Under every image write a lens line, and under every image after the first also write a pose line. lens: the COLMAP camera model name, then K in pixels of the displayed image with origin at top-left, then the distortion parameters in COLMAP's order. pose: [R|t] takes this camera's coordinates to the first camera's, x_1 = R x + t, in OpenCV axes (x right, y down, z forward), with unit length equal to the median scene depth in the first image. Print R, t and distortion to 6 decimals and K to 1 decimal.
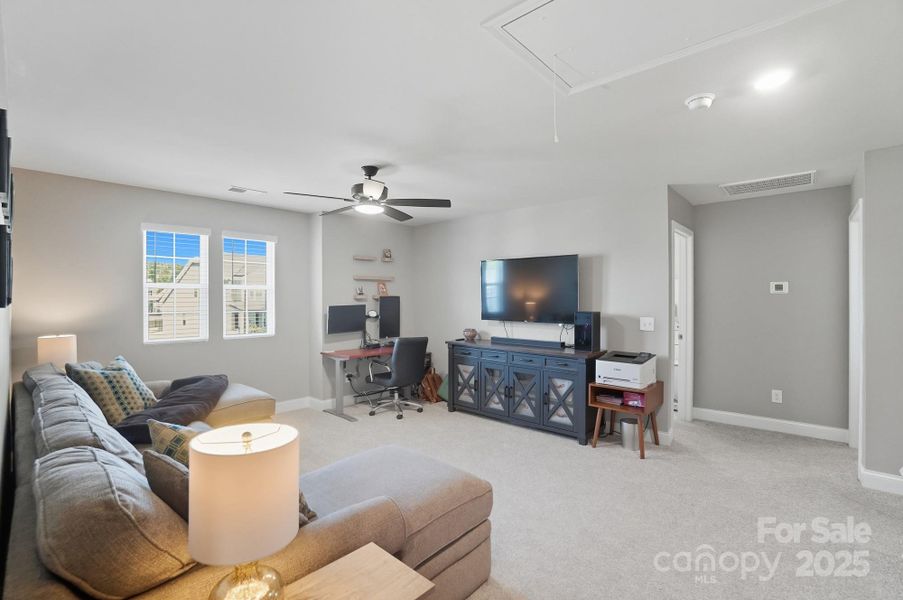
lens RADIAL K [[400.1, 0, 451.5], [0, 400.1, 300.0], [0, 0, 1]] dist [-0.063118, 0.021708]
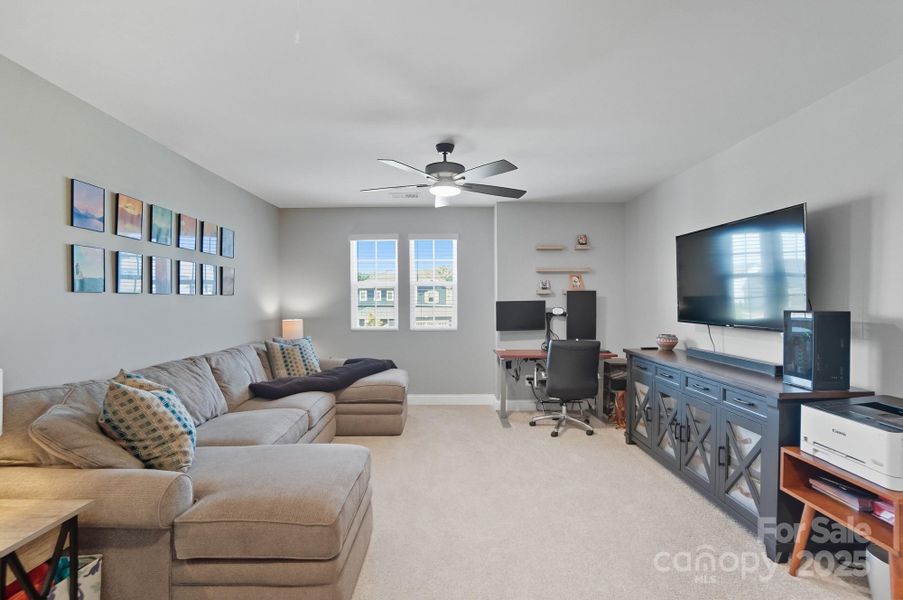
lens RADIAL K [[410.6, 0, 448.8], [0, 410.6, 296.7], [0, 0, 1]] dist [-0.062642, 0.024090]
pose [[0.691973, -0.003307, -0.721916, 0.317005], [-0.003299, 0.999965, -0.007742, 0.012554], [0.721916, 0.007739, 0.691938, 0.238912]]
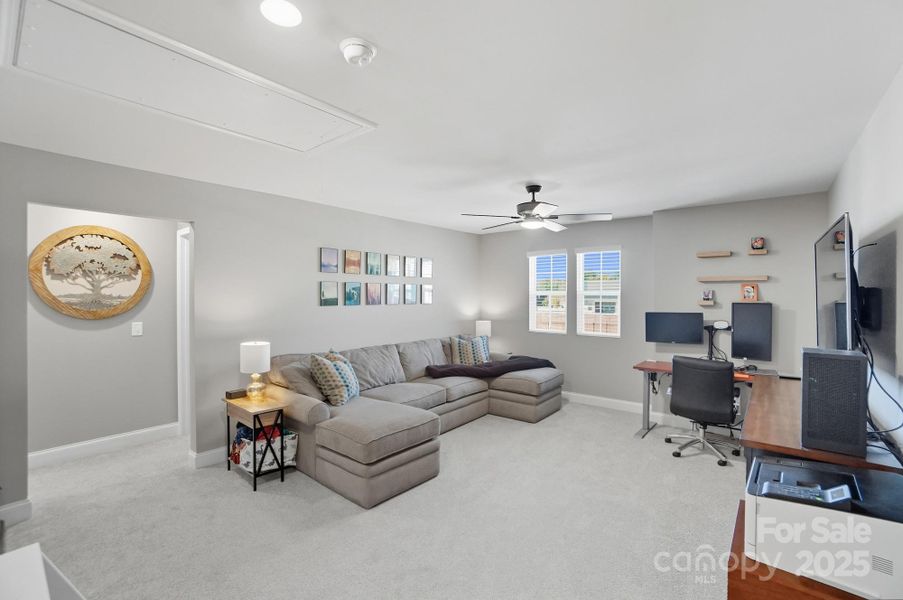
lens RADIAL K [[391.9, 0, 453.1], [0, 391.9, 291.0], [0, 0, 1]] dist [-0.056454, 0.019161]
pose [[0.080184, -0.007367, -0.996753, 0.578118], [-0.008270, 0.999933, -0.008056, -0.023918], [0.996746, 0.008889, 0.080118, 0.465399]]
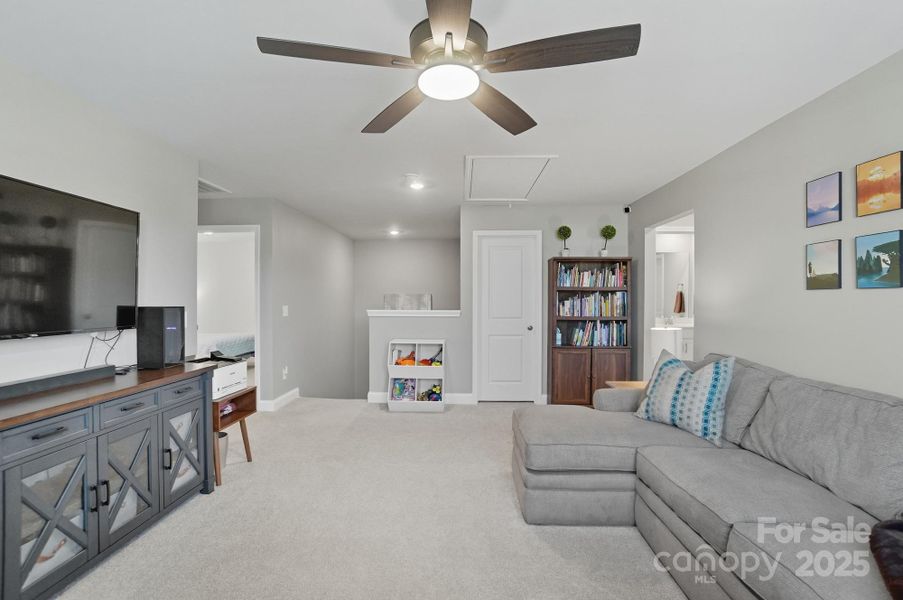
lens RADIAL K [[410.6, 0, 448.8], [0, 410.6, 296.7], [0, 0, 1]] dist [-0.062642, 0.024090]
pose [[-0.662980, 0.005122, 0.748620, -0.383937], [0.004621, 0.999986, -0.002750, 0.012360], [-0.748623, 0.001636, -0.662994, 0.885044]]
